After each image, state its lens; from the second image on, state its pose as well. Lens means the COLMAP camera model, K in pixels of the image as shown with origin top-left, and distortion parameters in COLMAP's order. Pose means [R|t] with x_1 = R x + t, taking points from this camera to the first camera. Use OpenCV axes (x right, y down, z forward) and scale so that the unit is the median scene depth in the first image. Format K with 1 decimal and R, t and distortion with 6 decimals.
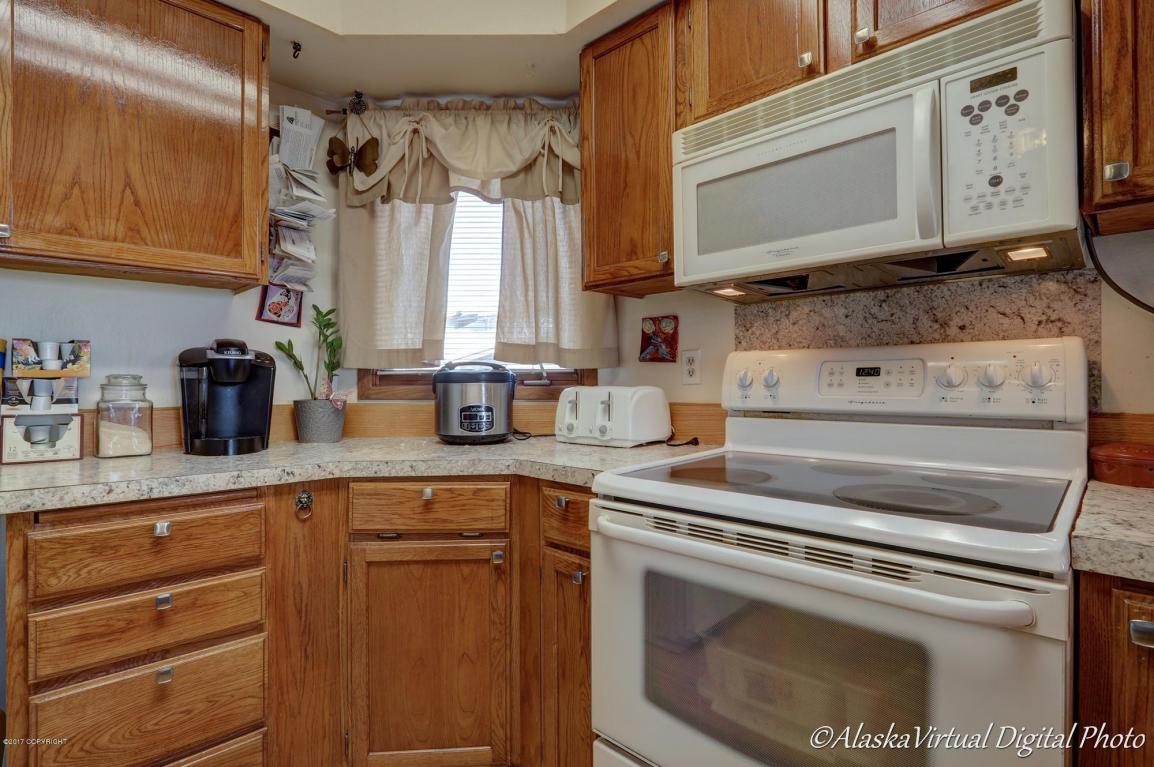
lens RADIAL K [[546.8, 0, 560.3], [0, 546.8, 379.0], [0, 0, 1]] dist [-0.018732, -0.000043]
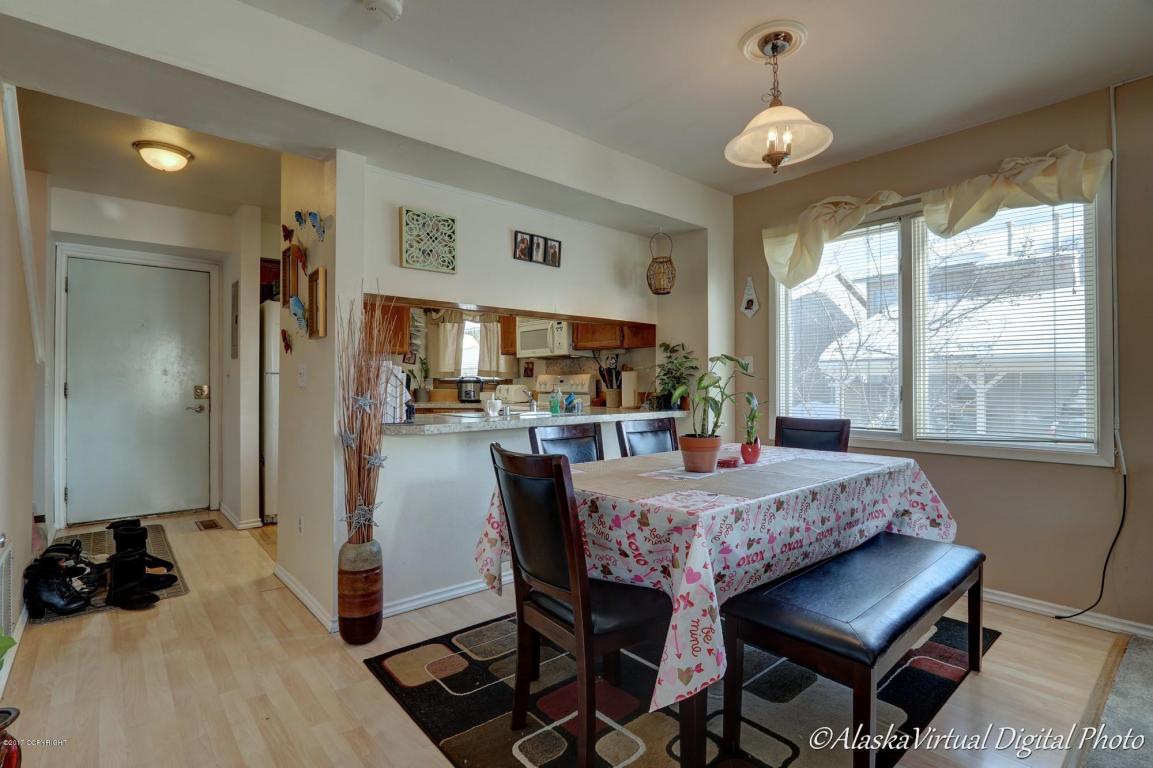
lens RADIAL K [[546.3, 0, 559.8], [0, 546.3, 379.5], [0, 0, 1]] dist [-0.018732, -0.000043]
pose [[0.994577, 0.008221, -0.103678, 0.797686], [-0.008513, 0.999961, -0.002378, -0.013777], [0.103655, 0.003247, 0.994608, -2.413646]]
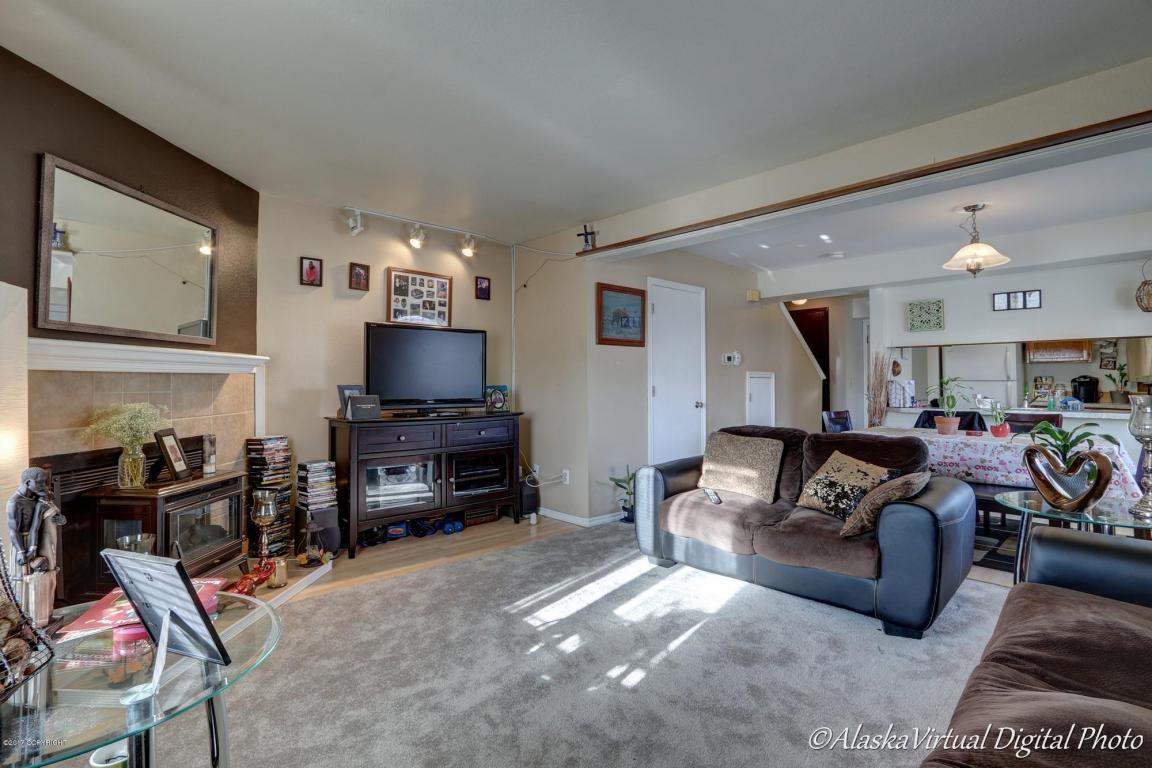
lens RADIAL K [[535.6, 0, 569.5], [0, 535.6, 375.4], [0, 0, 1]] dist [-0.016451, -0.000070]
pose [[-0.056080, -0.004199, -0.998417, 3.711332], [0.007620, 0.999960, -0.004633, -0.087428], [0.998397, -0.007867, -0.056045, -2.762126]]
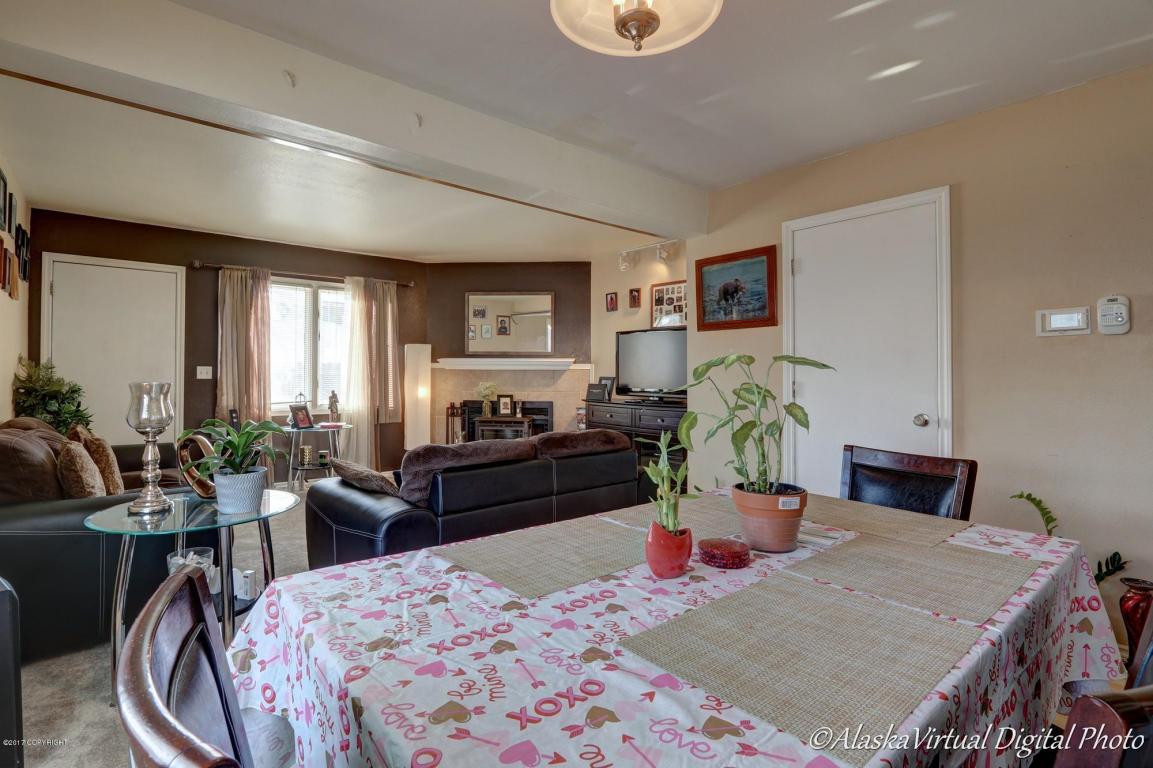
lens RADIAL K [[556.9, 0, 573.3], [0, 556.9, 373.1], [0, 0, 1]] dist [-0.003368, -0.000473]
pose [[-0.995082, 0.000065, 0.099051, 1.255258], [-0.001078, 0.999933, -0.011493, -0.043693], [-0.099046, -0.011543, -0.995016, -0.234467]]
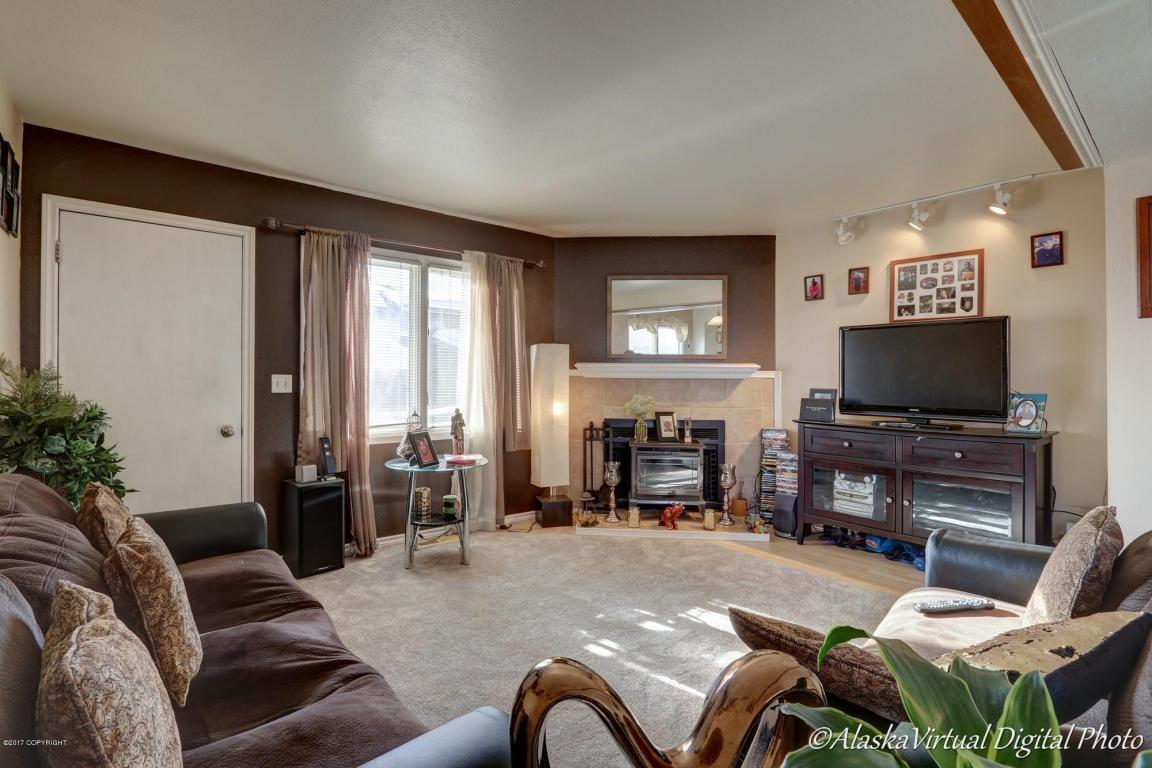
lens RADIAL K [[539.9, 0, 576.0], [0, 539.9, 384.0], [0, 0, 1]] dist [-0.011618, 0.000675]
pose [[-0.994932, -0.001429, 0.100538, 2.304020], [-0.001559, 0.999998, -0.001212, -0.078880], [-0.100536, -0.001363, -0.994933, -1.200748]]
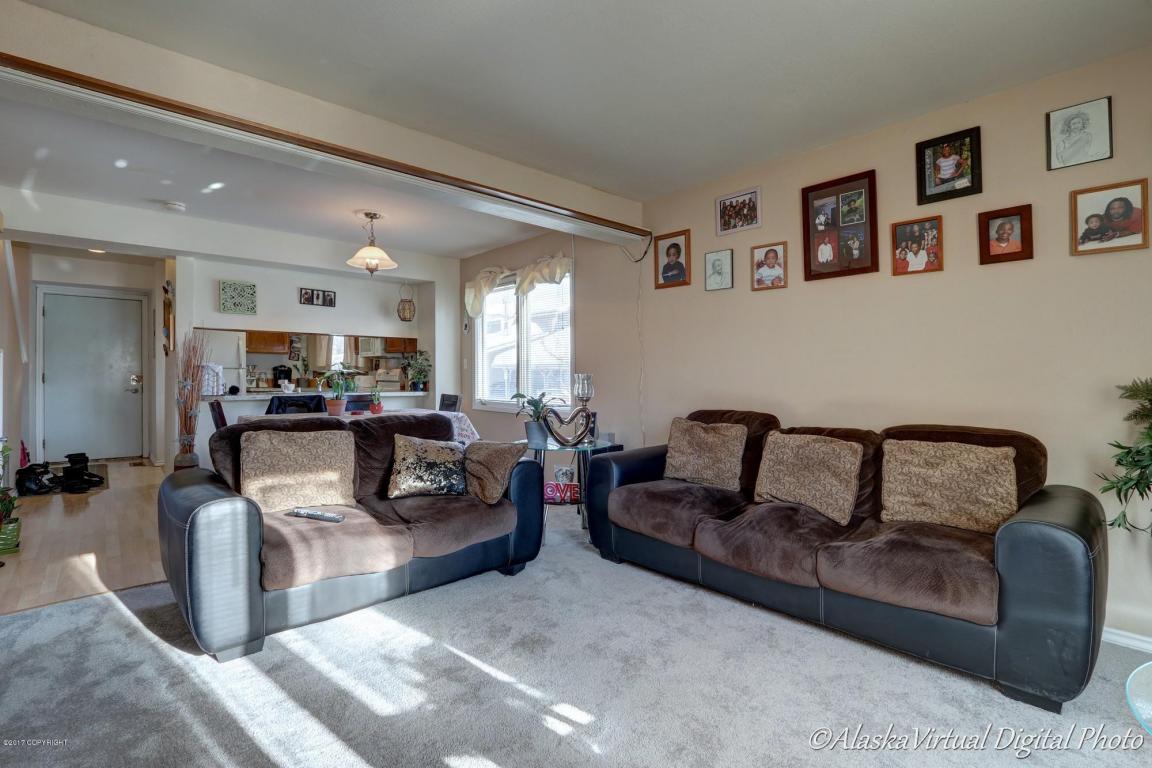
lens RADIAL K [[535.6, 0, 569.5], [0, 535.6, 375.4], [0, 0, 1]] dist [-0.016451, -0.000070]
pose [[0.996892, 0.012471, -0.077782, 2.454525], [-0.012002, 0.999907, 0.006496, -0.042595], [0.077855, -0.005542, 0.996949, -3.759981]]
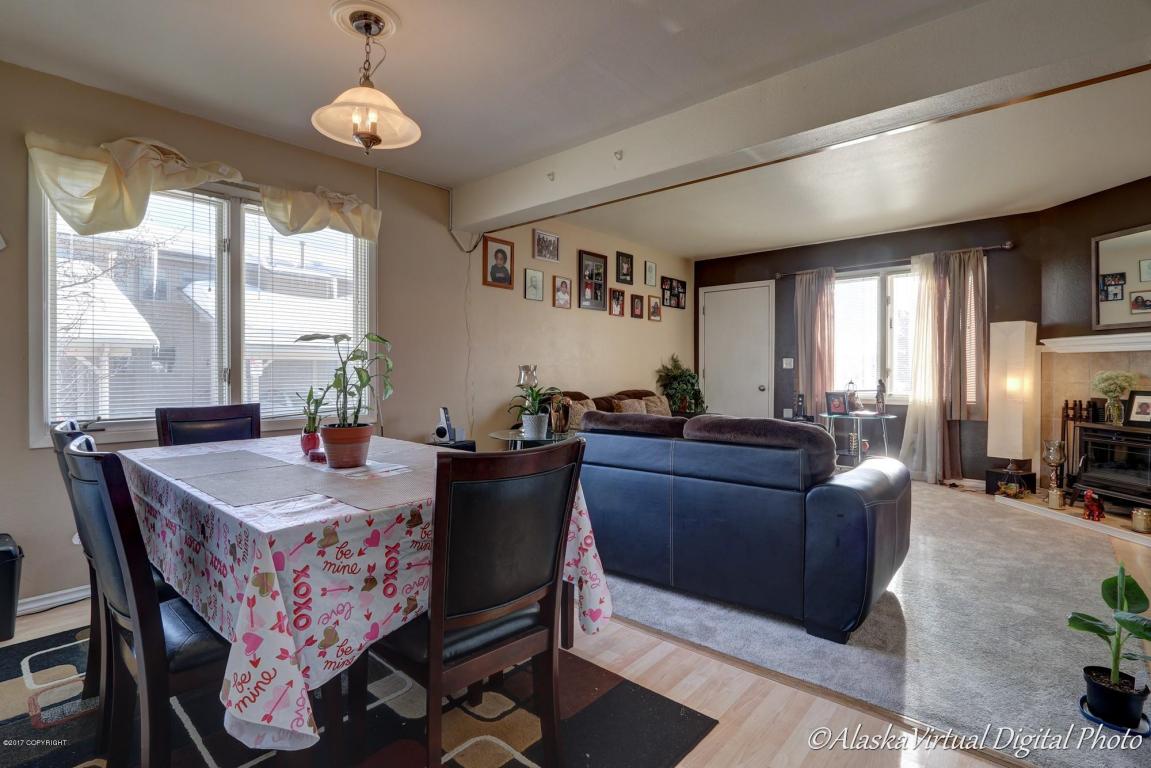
lens RADIAL K [[555.9, 0, 572.3], [0, 555.9, 373.2], [0, 0, 1]] dist [-0.003368, -0.000473]
pose [[-0.039688, 0.002380, 0.999209, -0.152881], [-0.005863, 0.999979, -0.002615, 0.007885], [-0.999195, -0.005962, -0.039674, -1.528847]]
